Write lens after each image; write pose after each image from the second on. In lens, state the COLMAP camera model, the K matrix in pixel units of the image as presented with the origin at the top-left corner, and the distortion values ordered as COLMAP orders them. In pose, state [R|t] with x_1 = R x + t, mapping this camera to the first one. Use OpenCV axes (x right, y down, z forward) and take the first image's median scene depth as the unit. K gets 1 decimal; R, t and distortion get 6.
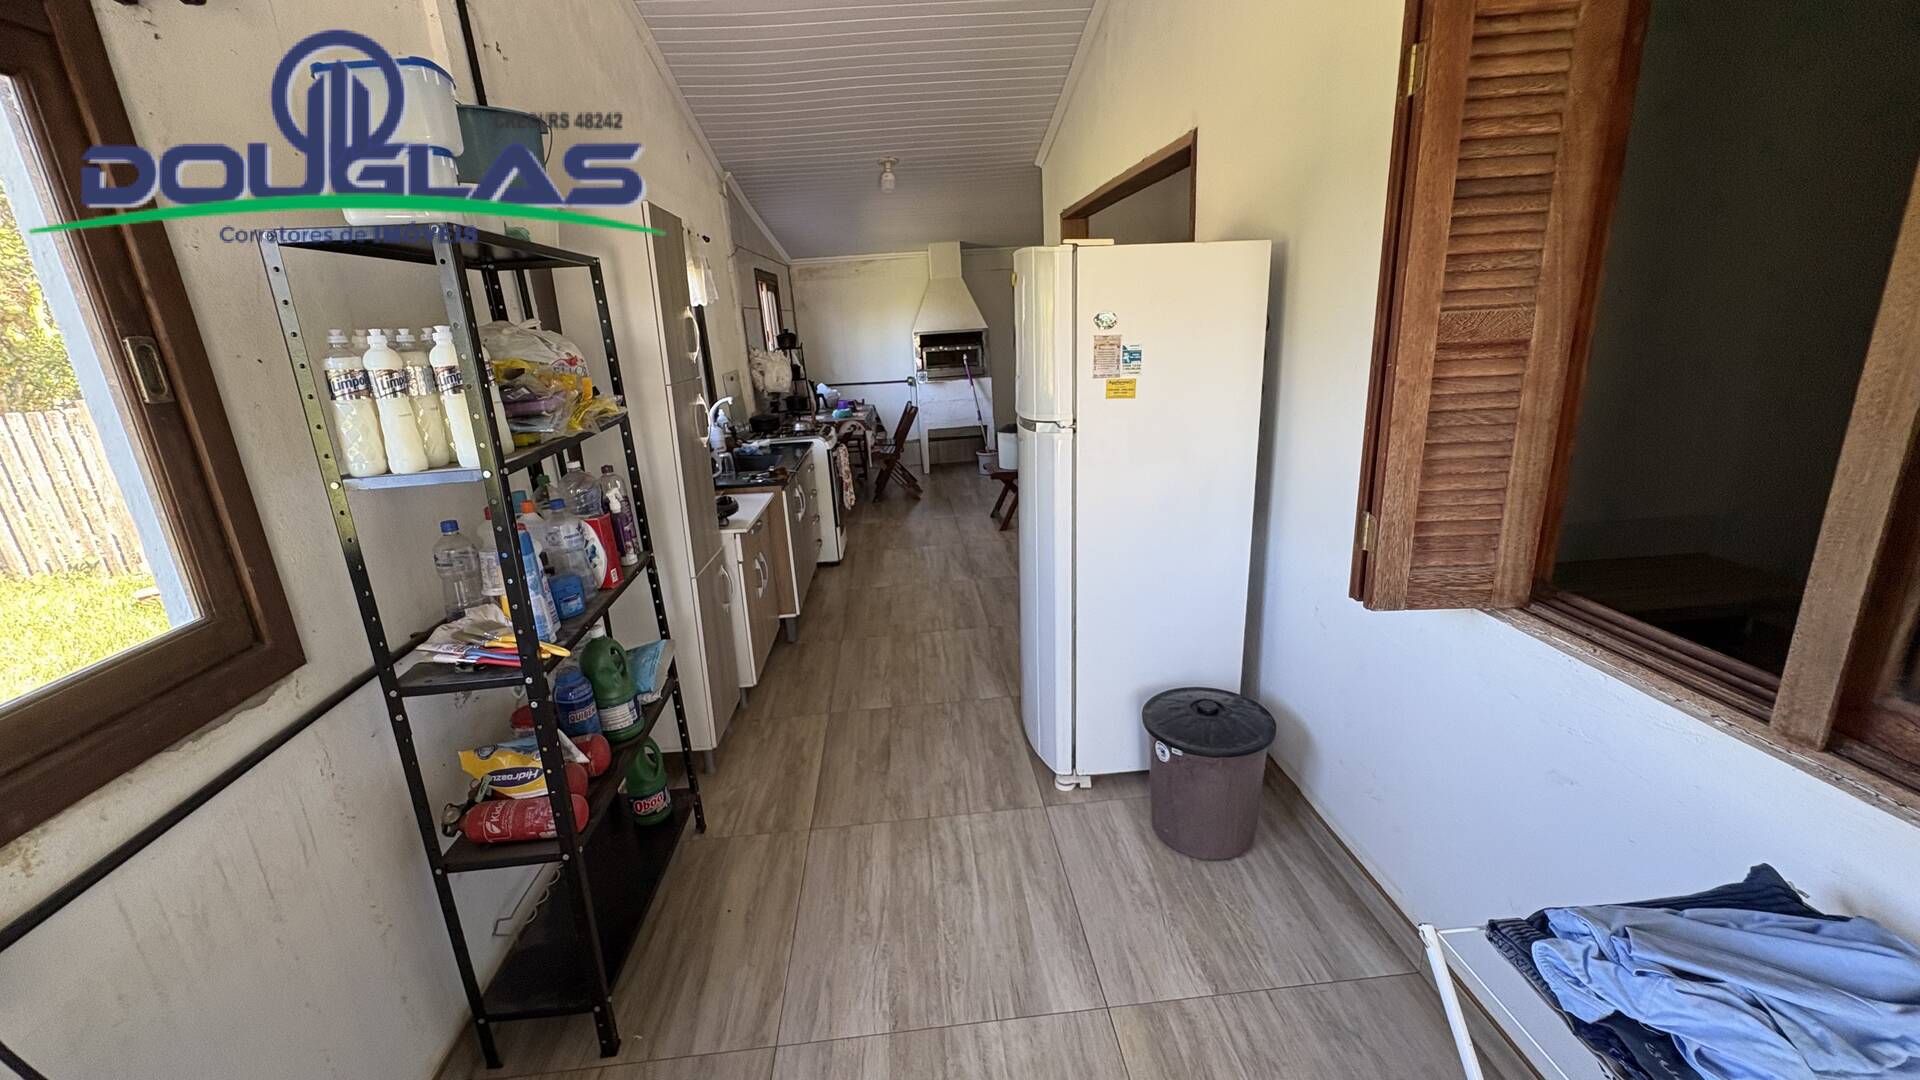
lens RADIAL K [[764.5, 0, 960.0], [0, 764.5, 540.0], [0, 0, 1]] dist [0.001298, -0.000048]
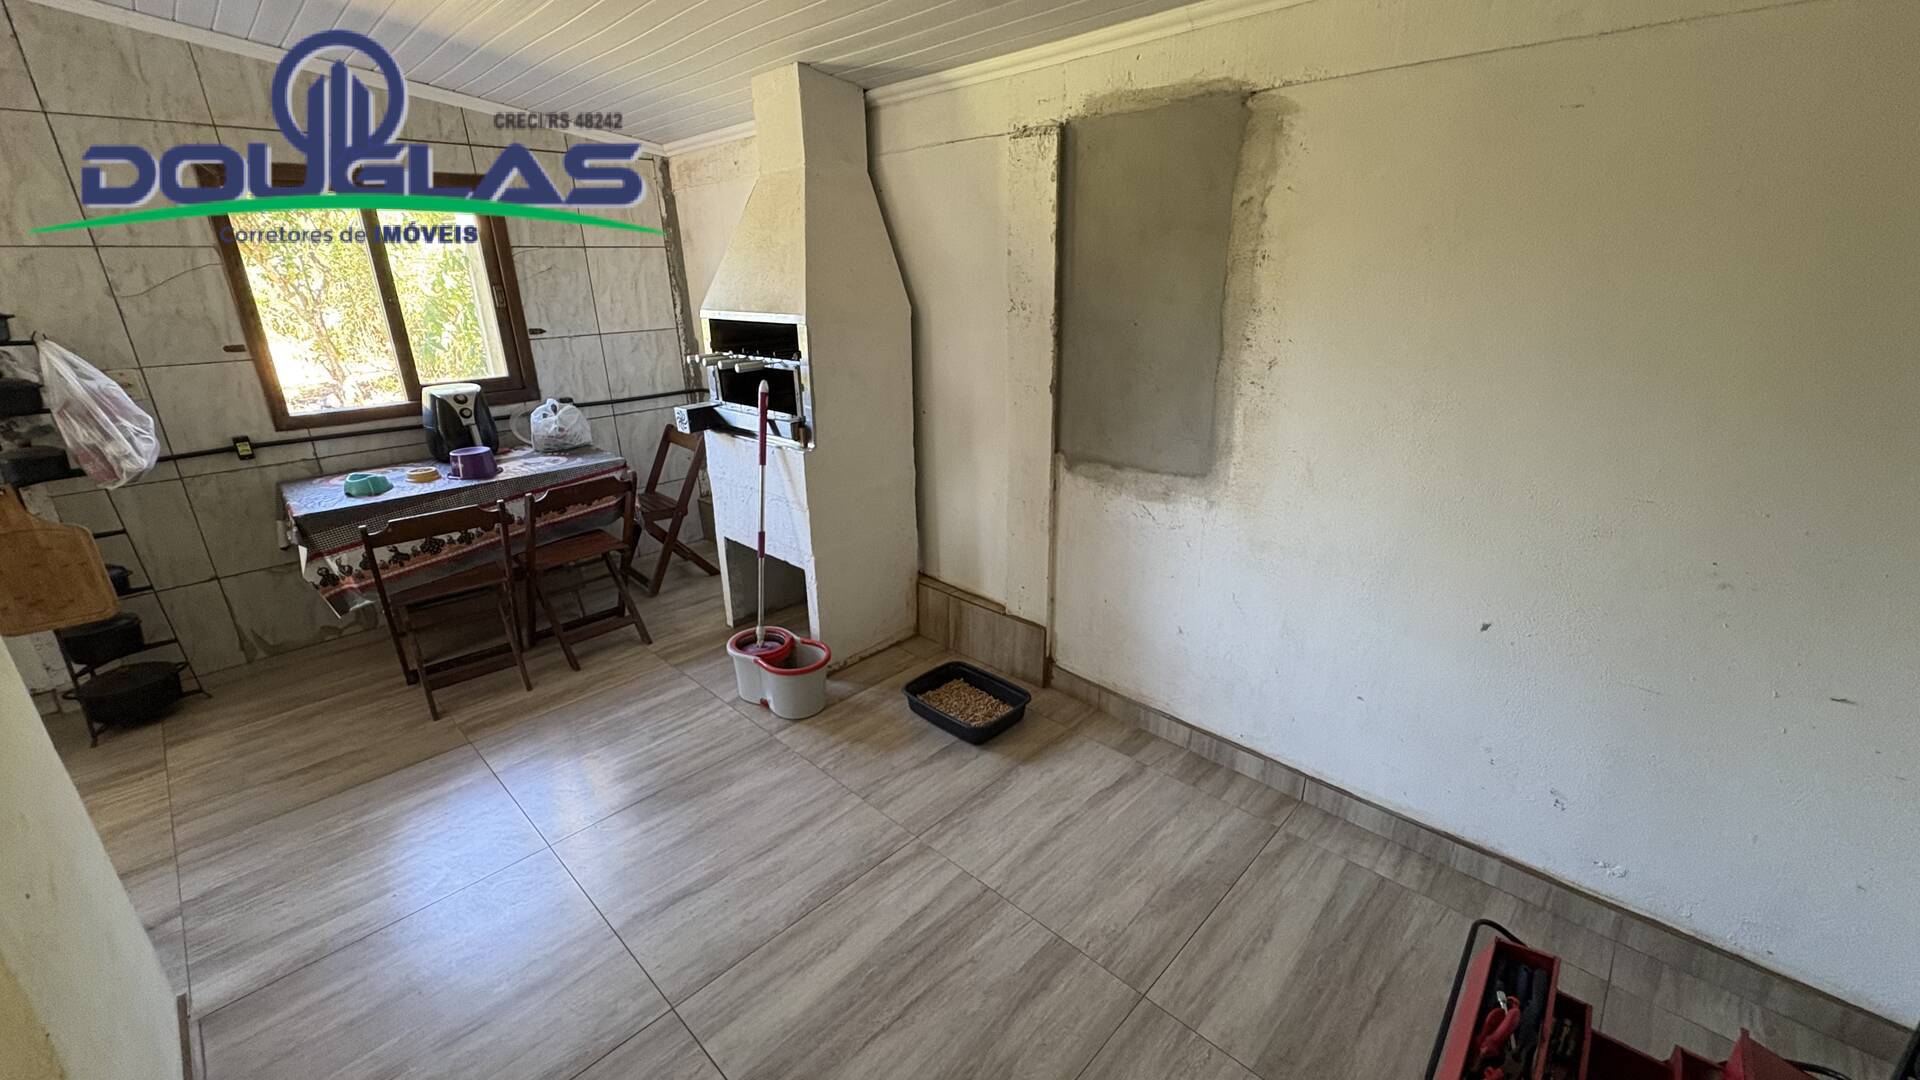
lens RADIAL K [[764.5, 0, 960.0], [0, 764.5, 540.0], [0, 0, 1]] dist [0.001298, -0.000048]
pose [[0.656955, 0.296316, -0.693259, 0.350229], [-0.233524, 0.954281, 0.186588, -0.259819], [0.716852, 0.039313, 0.696116, 0.806759]]
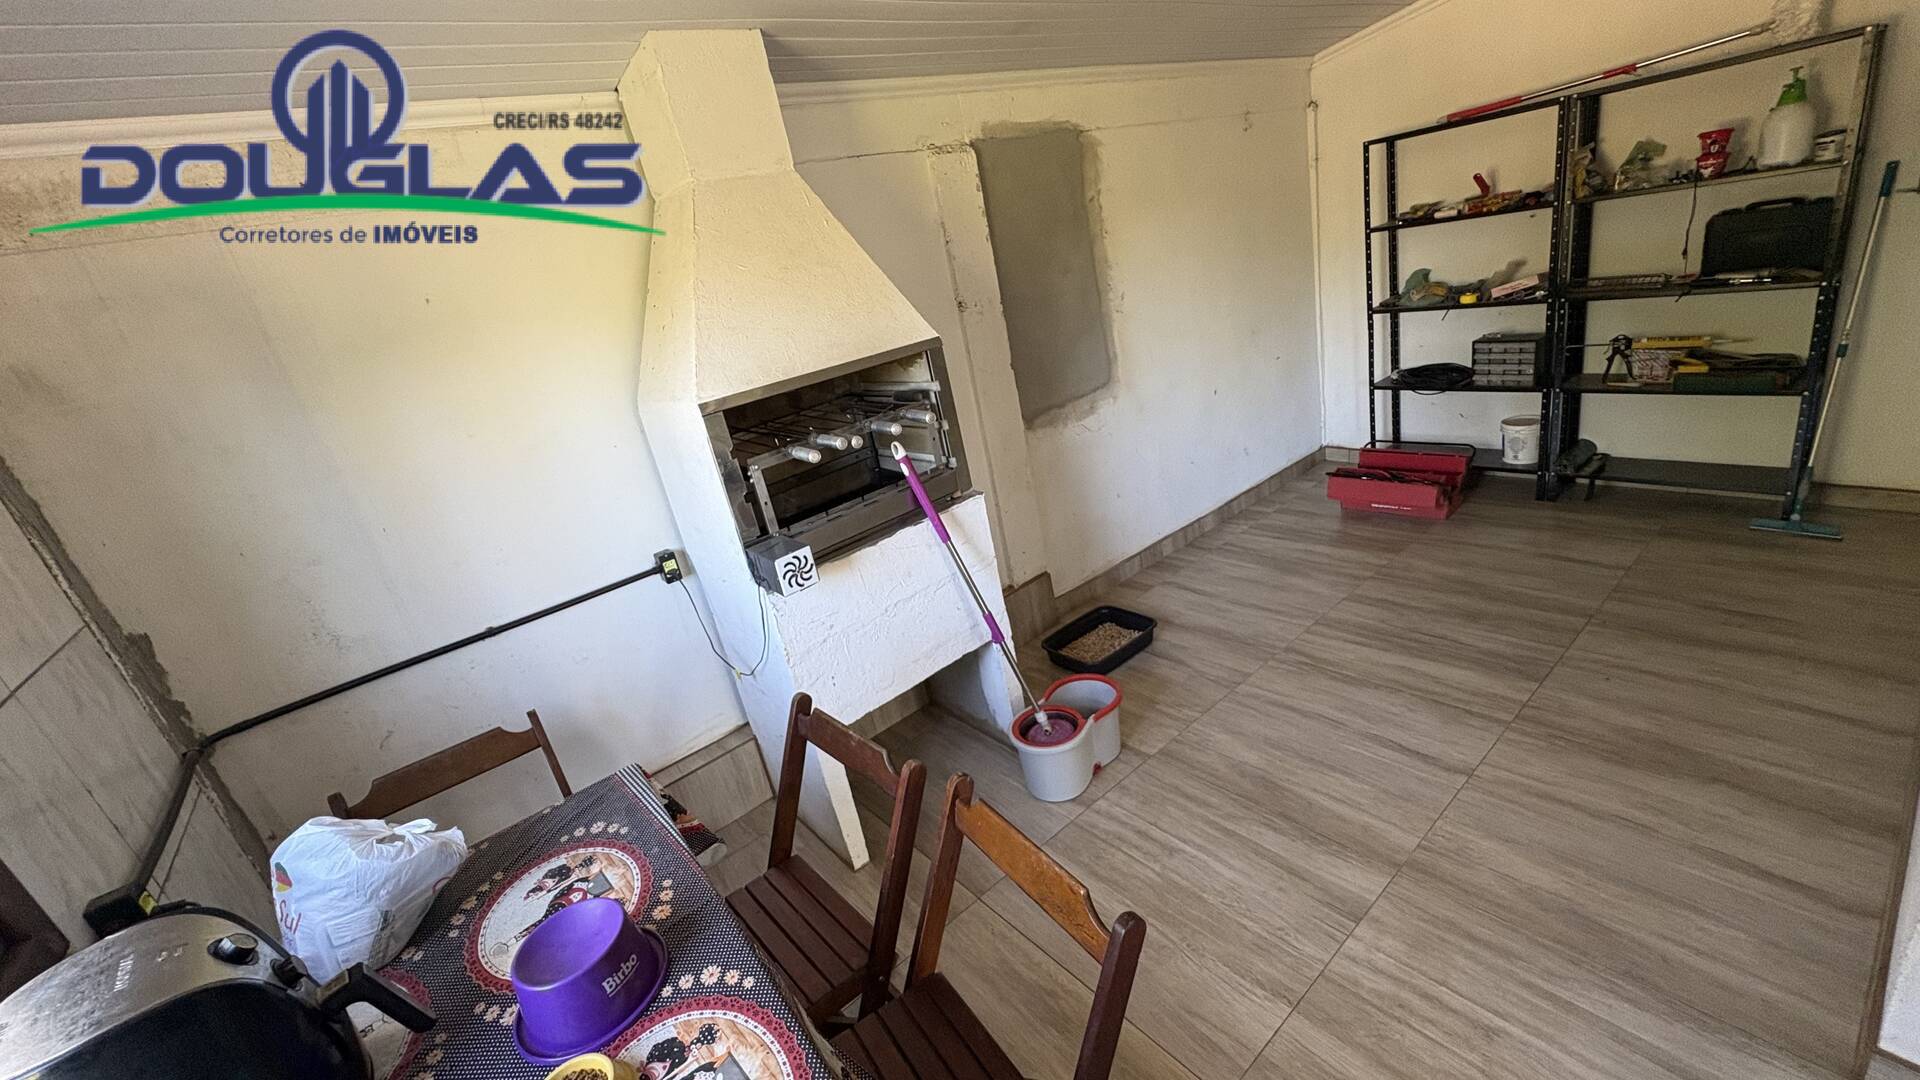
lens RADIAL K [[764.5, 0, 960.0], [0, 764.5, 540.0], [0, 0, 1]] dist [0.001298, -0.000048]
pose [[0.821434, -0.295996, 0.487475, -0.120034], [0.299369, 0.951326, 0.073187, -0.221124], [-0.485411, 0.085817, 0.870064, 0.746572]]
